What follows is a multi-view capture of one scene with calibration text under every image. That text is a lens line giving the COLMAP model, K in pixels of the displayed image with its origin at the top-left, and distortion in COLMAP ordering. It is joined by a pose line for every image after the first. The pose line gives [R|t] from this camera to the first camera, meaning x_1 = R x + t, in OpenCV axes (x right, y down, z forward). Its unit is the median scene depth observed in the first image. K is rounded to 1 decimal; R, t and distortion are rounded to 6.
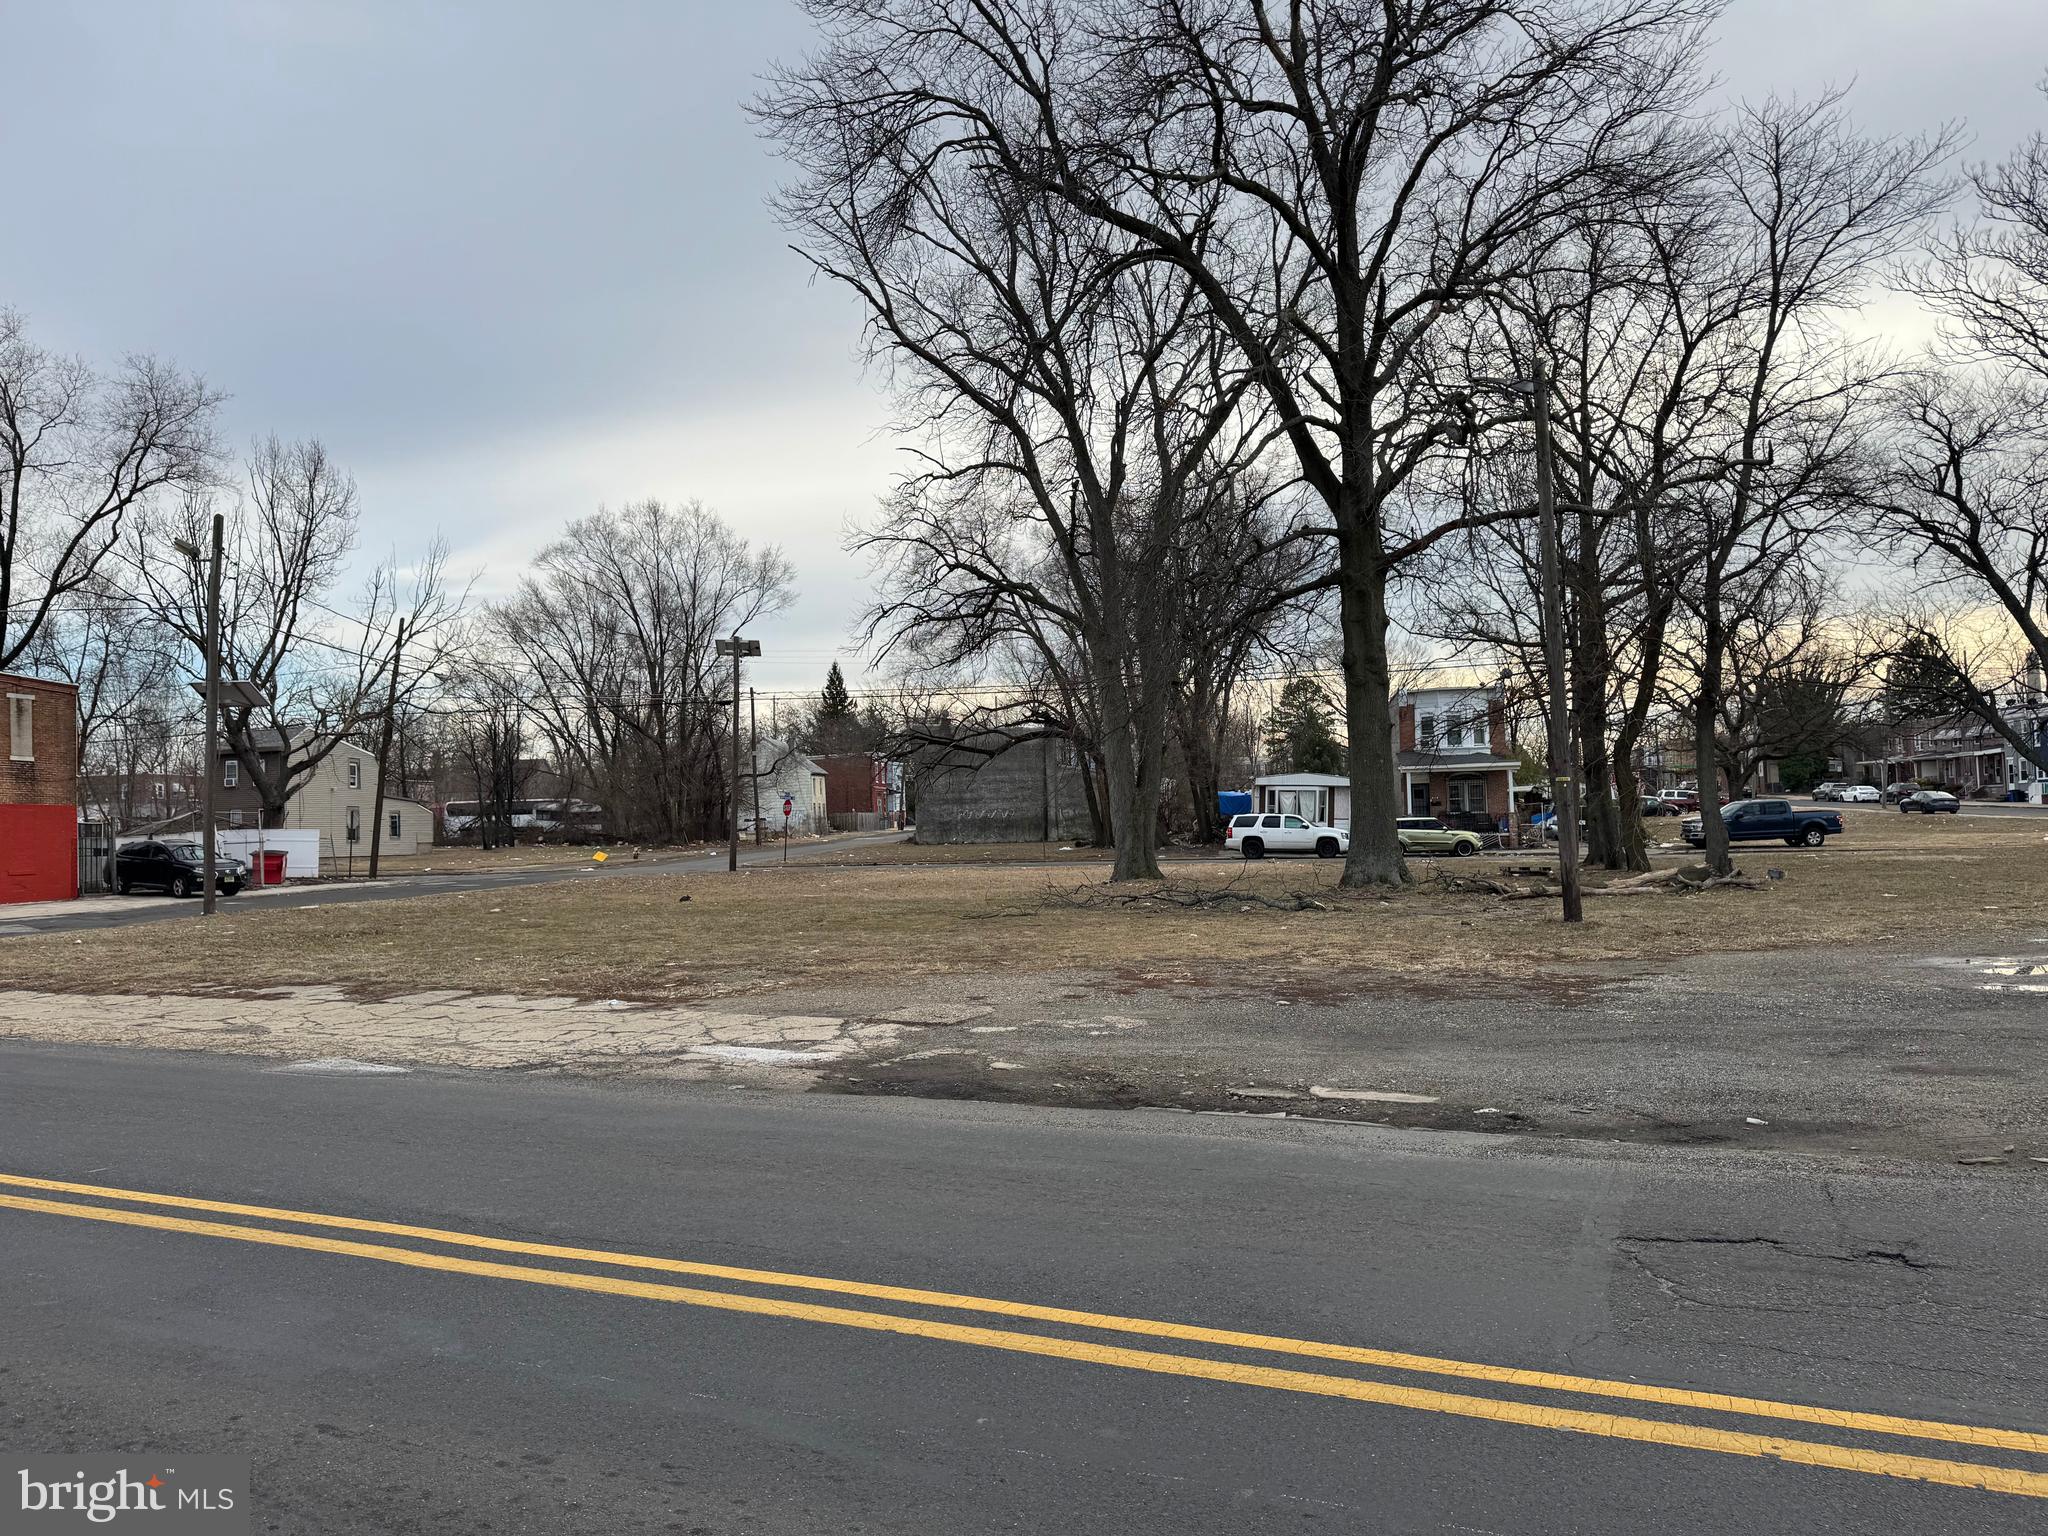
lens RADIAL K [[1417.6, 0, 995.2], [0, 1417.6, 772.5], [0, 0, 1]] dist [0.140154, -0.179093]
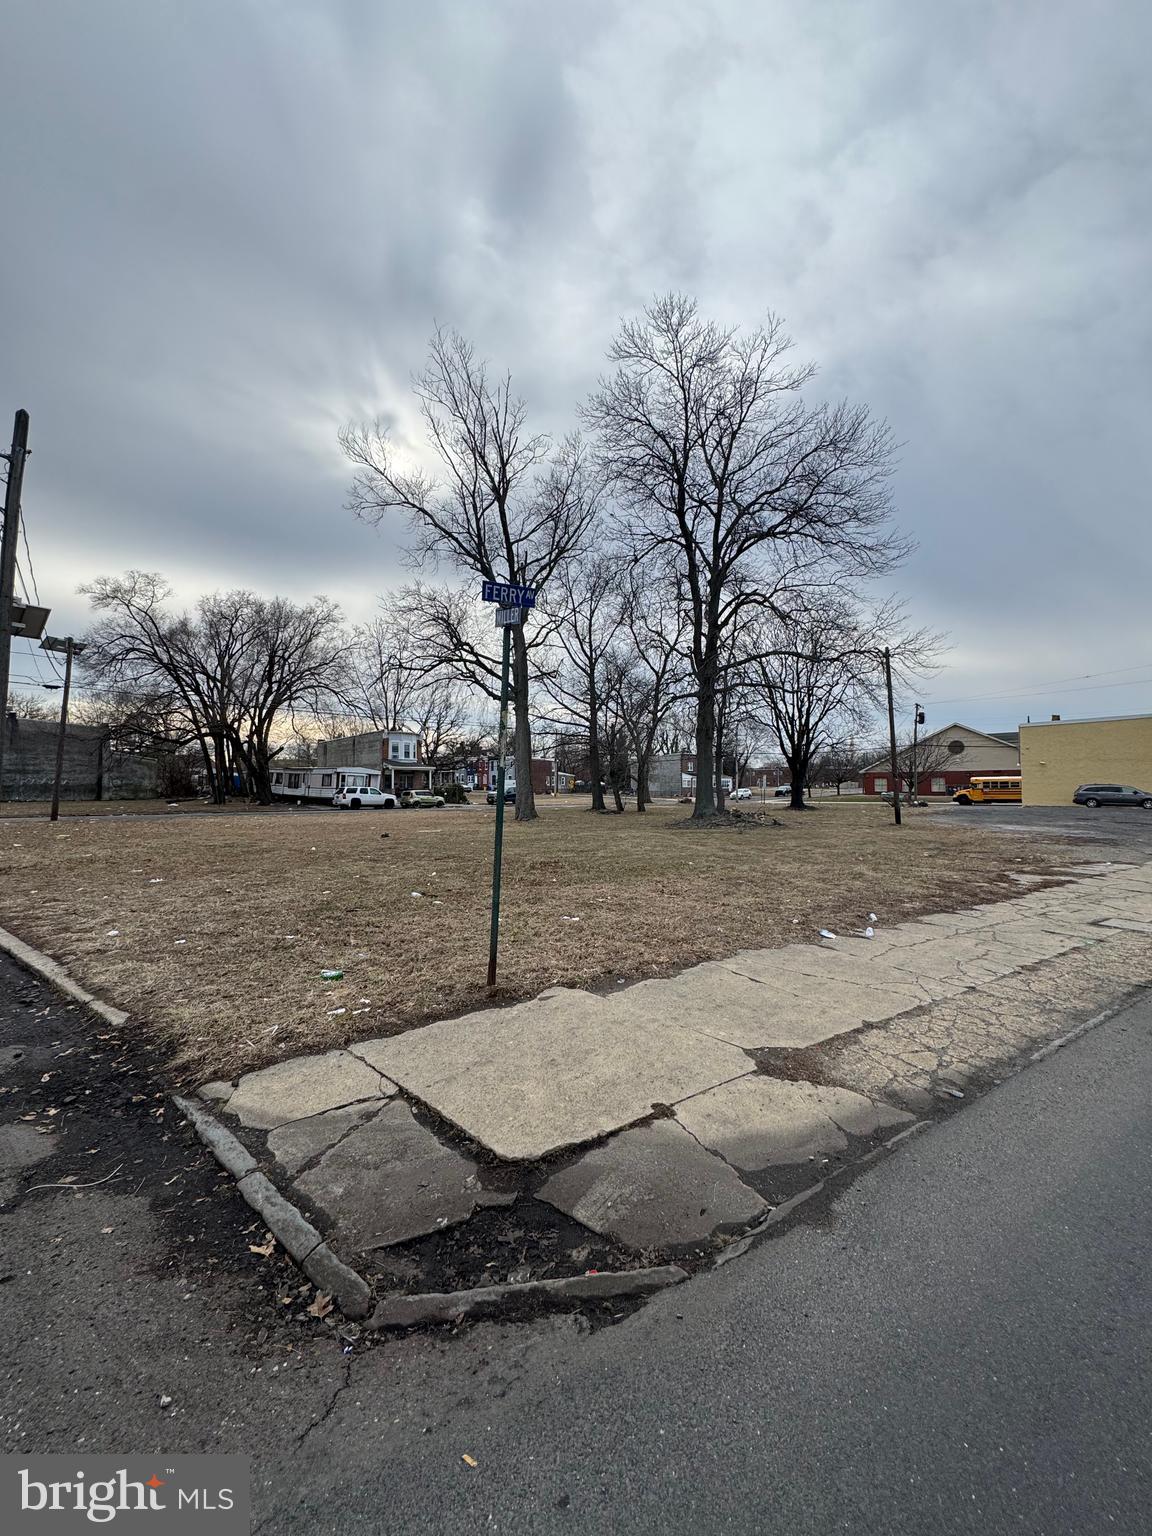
lens RADIAL K [[610.0, 0, 580.4], [0, 610.0, 767.8], [0, 0, 1]] dist [-0.002082, 0.000342]
pose [[0.517909, 0.054267, 0.853713, -0.461401], [-0.045115, 0.998330, -0.036091, 0.023736], [-0.854245, -0.019823, 0.519492, 0.364968]]
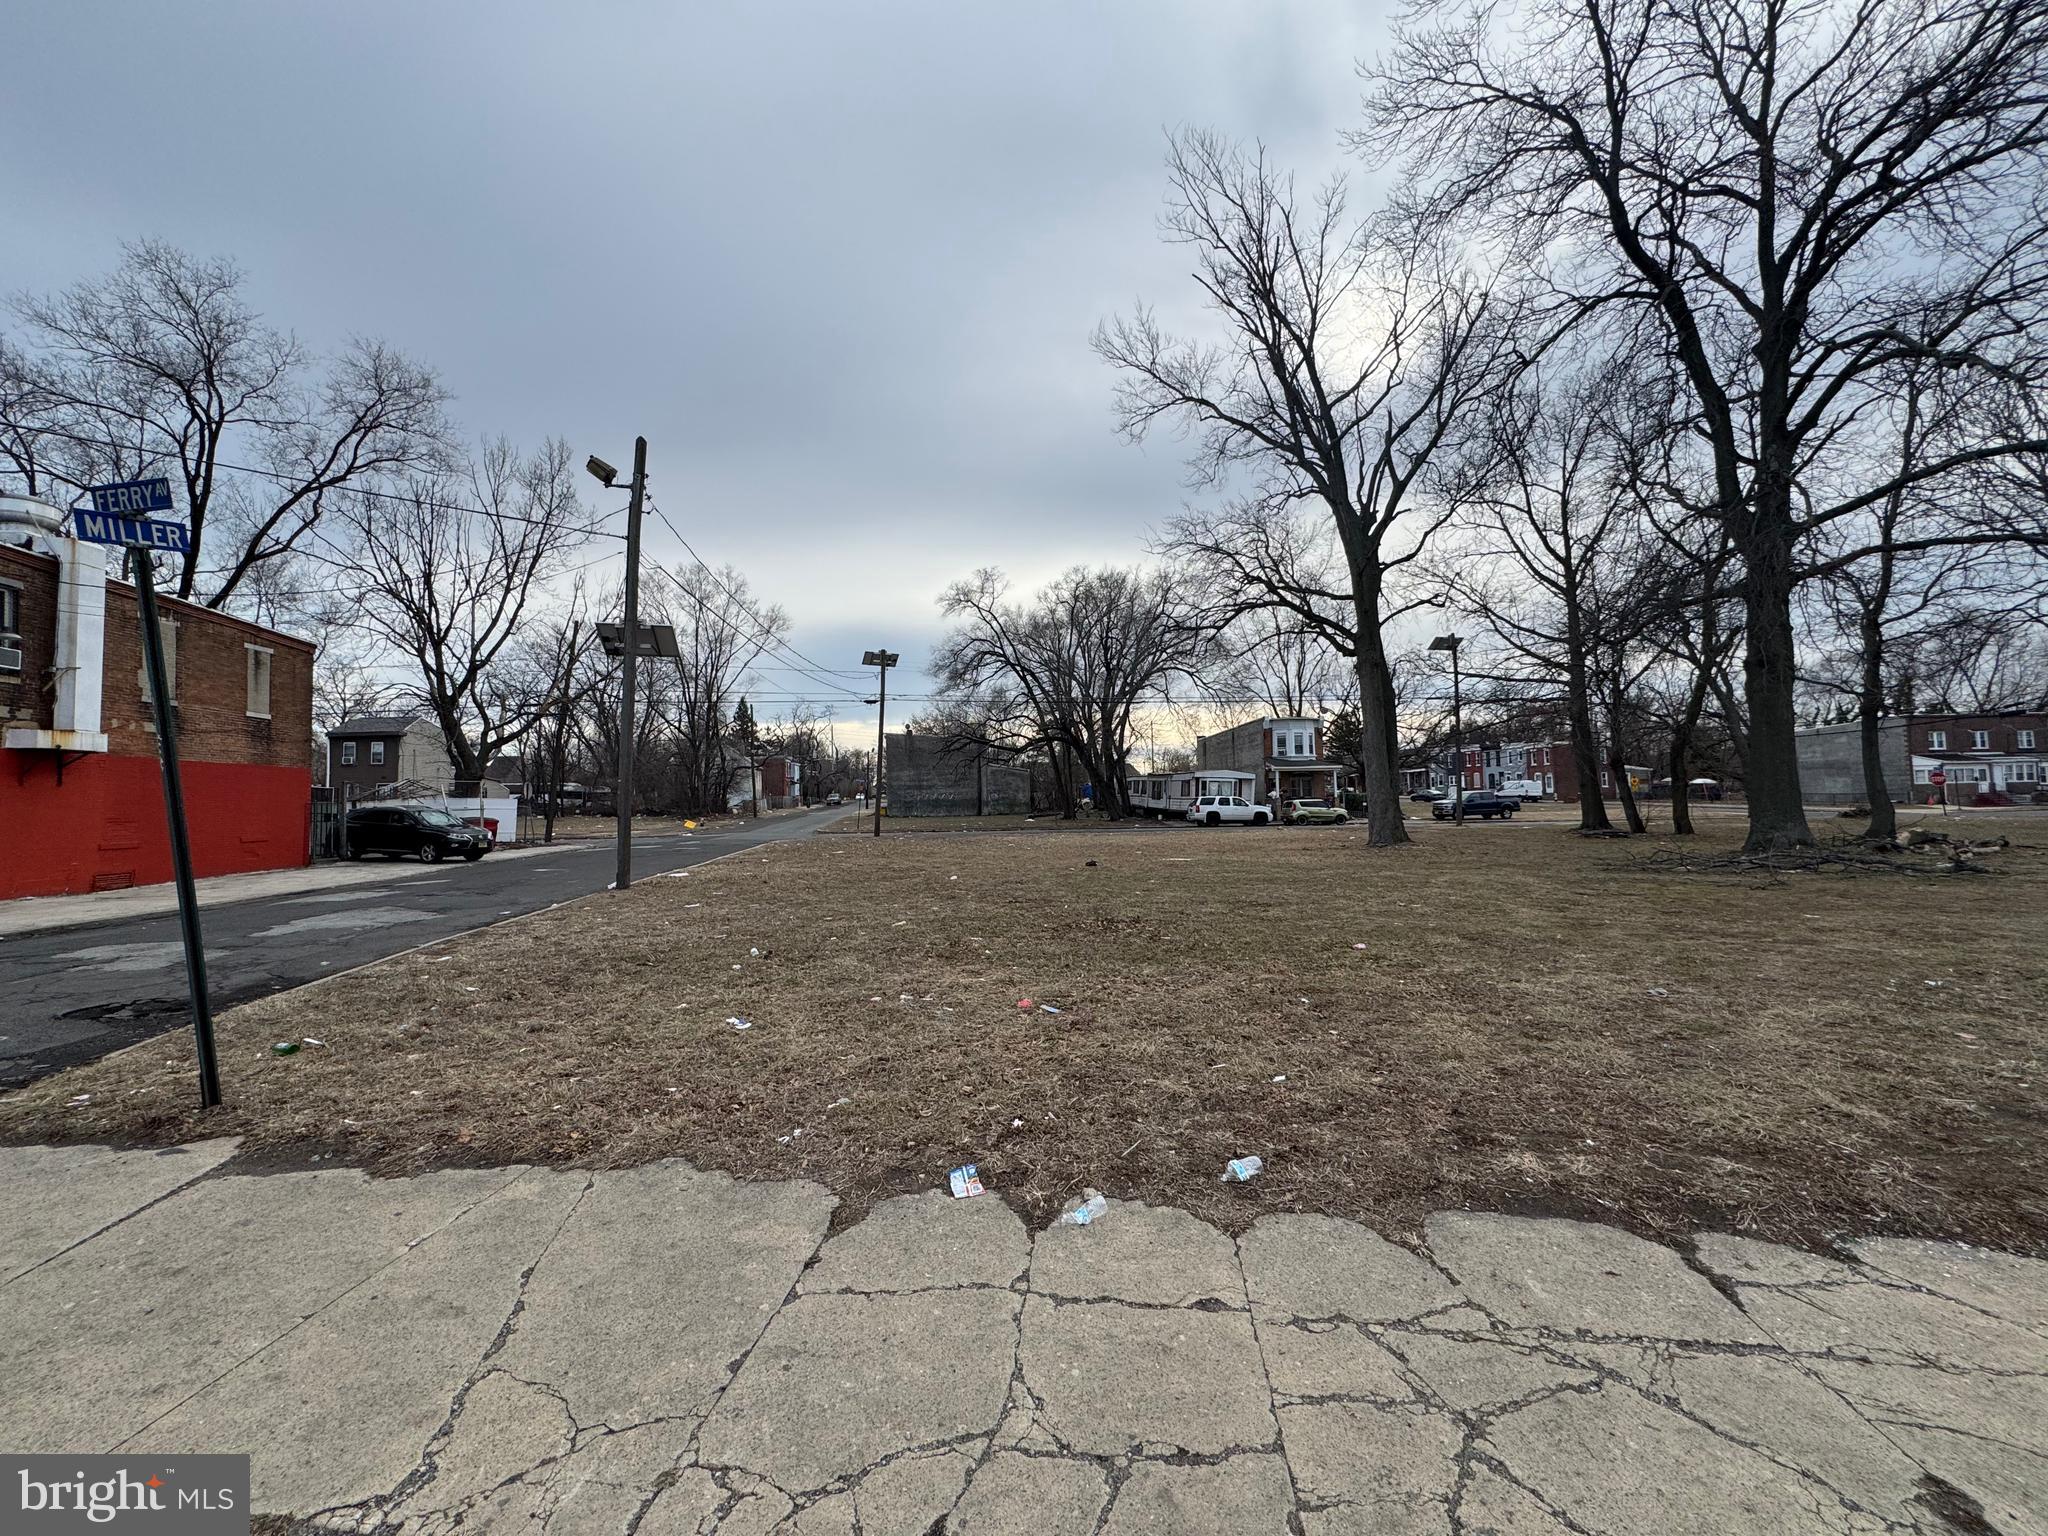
lens RADIAL K [[813.3, 0, 1021.3], [0, 813.3, 762.1], [0, 0, 1]] dist [-0.000503, 0.000152]
pose [[0.952156, 0.024604, 0.304621, -0.321212], [-0.018636, 0.999573, -0.022484, 0.020159], [-0.305044, 0.015731, 0.952208, 0.318811]]
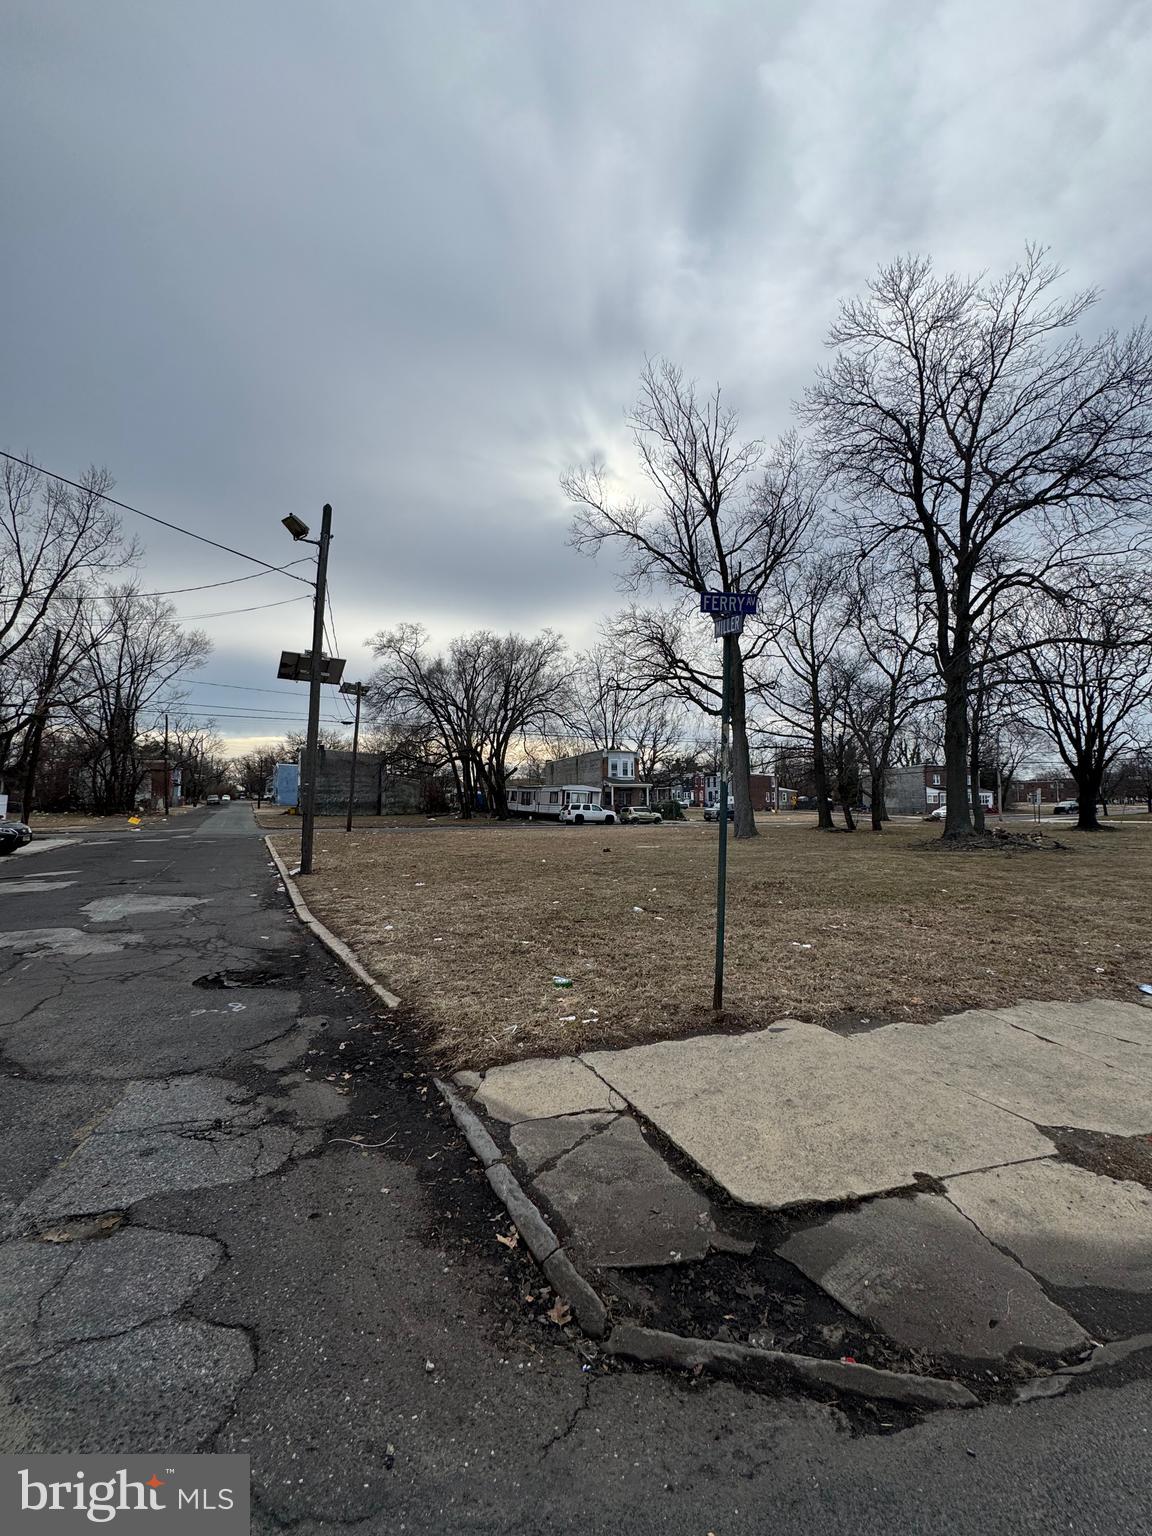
lens RADIAL K [[610.0, 0, 580.4], [0, 610.0, 767.8], [0, 0, 1]] dist [-0.002082, 0.000342]
pose [[0.779864, 0.062546, 0.622817, -0.460576], [-0.041924, 0.997980, -0.047725, 0.023943], [-0.624544, 0.011108, 0.780911, 0.366891]]
